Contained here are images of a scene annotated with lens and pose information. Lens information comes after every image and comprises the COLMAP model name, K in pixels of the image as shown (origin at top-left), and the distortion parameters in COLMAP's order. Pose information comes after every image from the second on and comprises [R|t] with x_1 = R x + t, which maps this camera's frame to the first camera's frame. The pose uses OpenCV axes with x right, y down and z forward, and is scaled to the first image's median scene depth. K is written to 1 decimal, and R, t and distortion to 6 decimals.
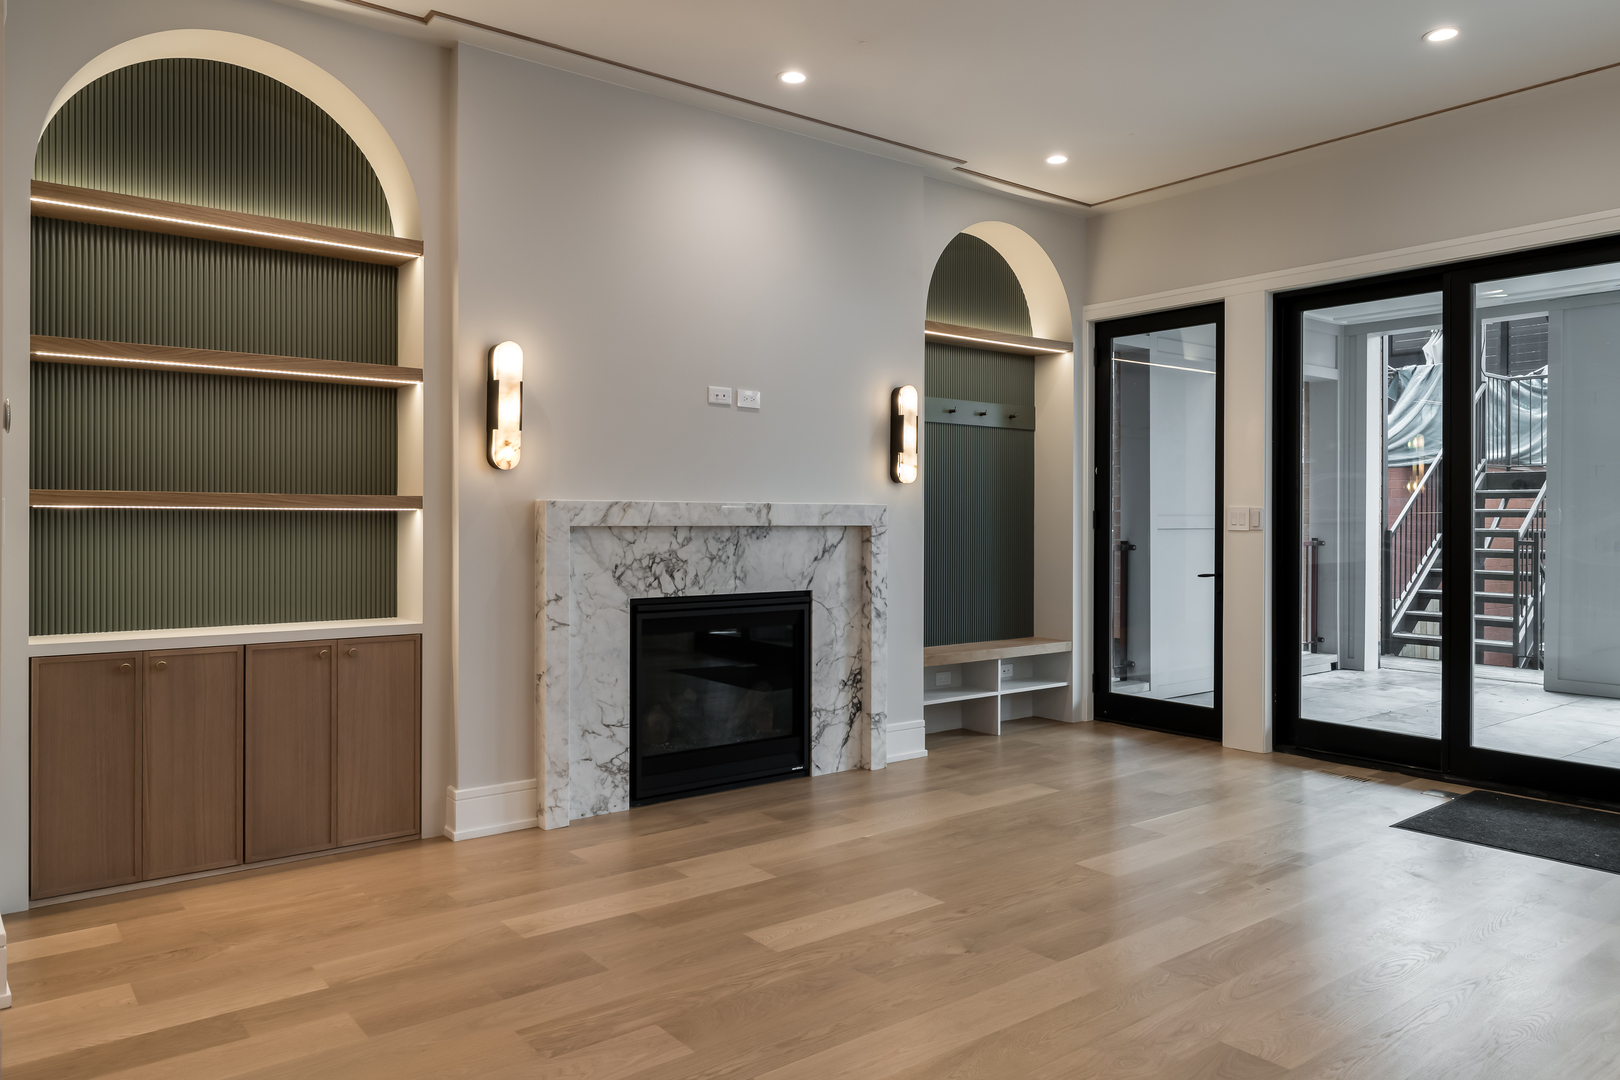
lens RADIAL K [[1126.8, 0, 810.9], [0, 1126.8, 514.2], [0, 0, 1]] dist [-0.005013, -0.003452]
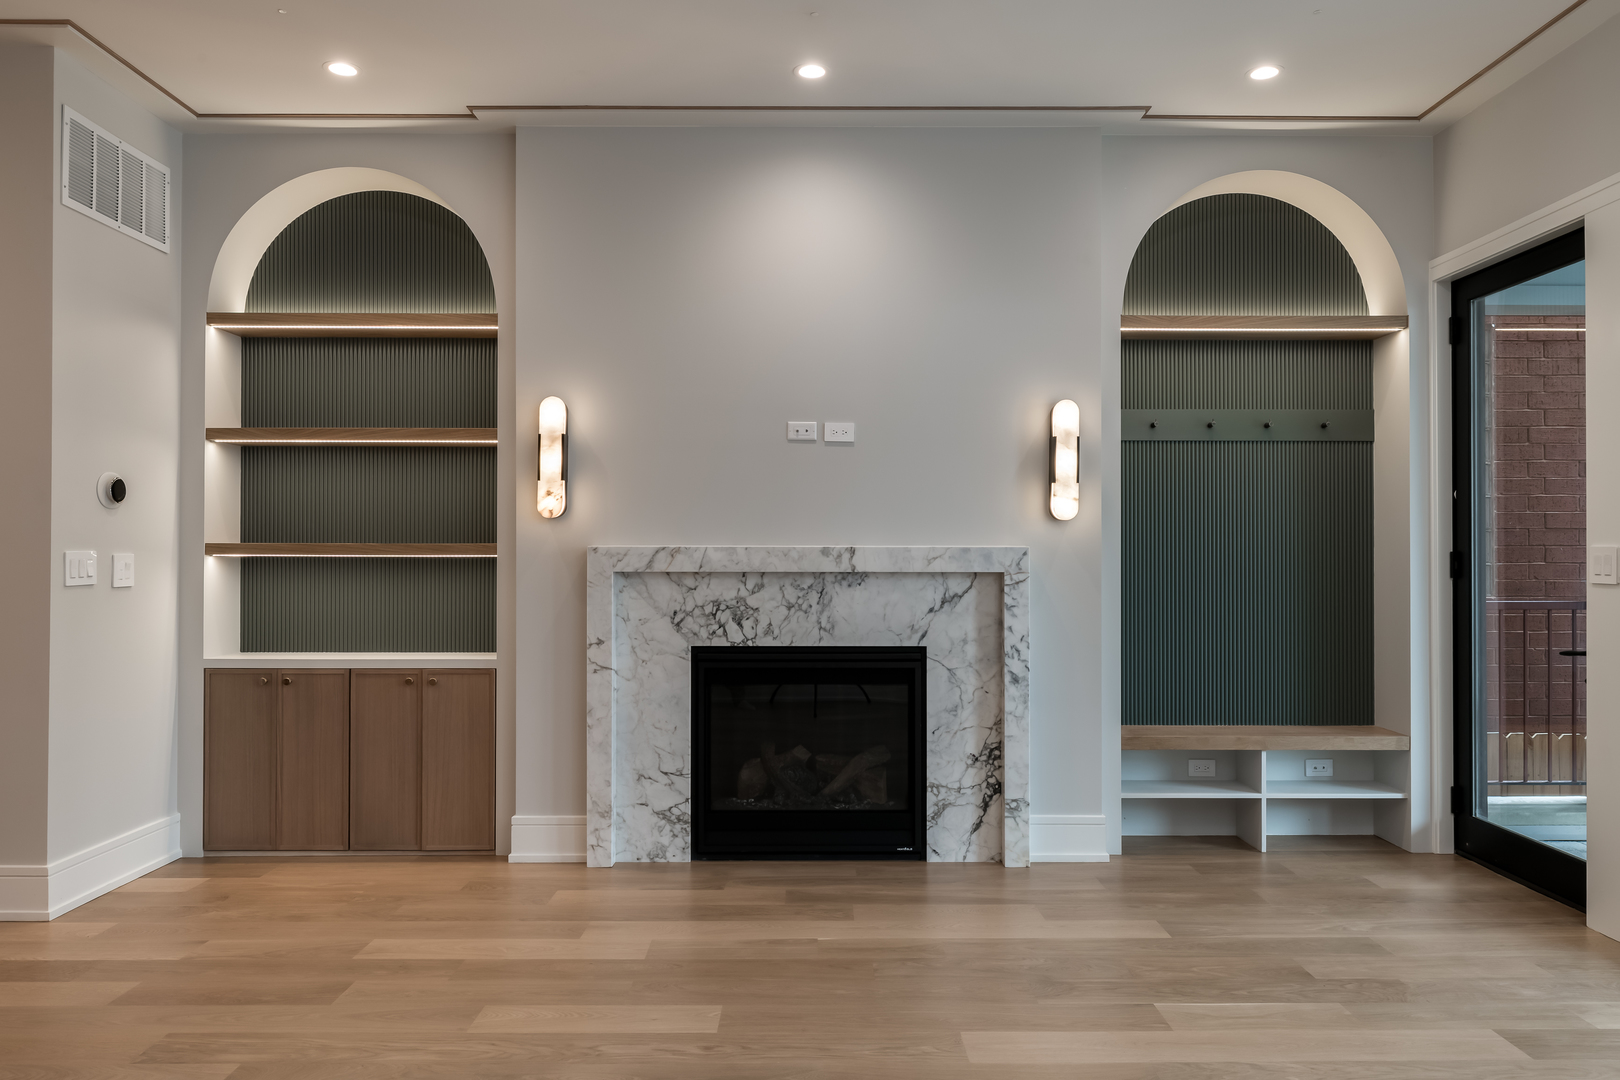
lens RADIAL K [[1116.8, 0, 810.0], [0, 1116.8, 540.0], [0, 0, 1]] dist [-0.001226, -0.001028]
pose [[0.783928, -0.009640, -0.620777, 0.516371], [0.003620, 0.999933, -0.010956, -0.005994], [0.620841, 0.006342, 0.783911, 0.298901]]
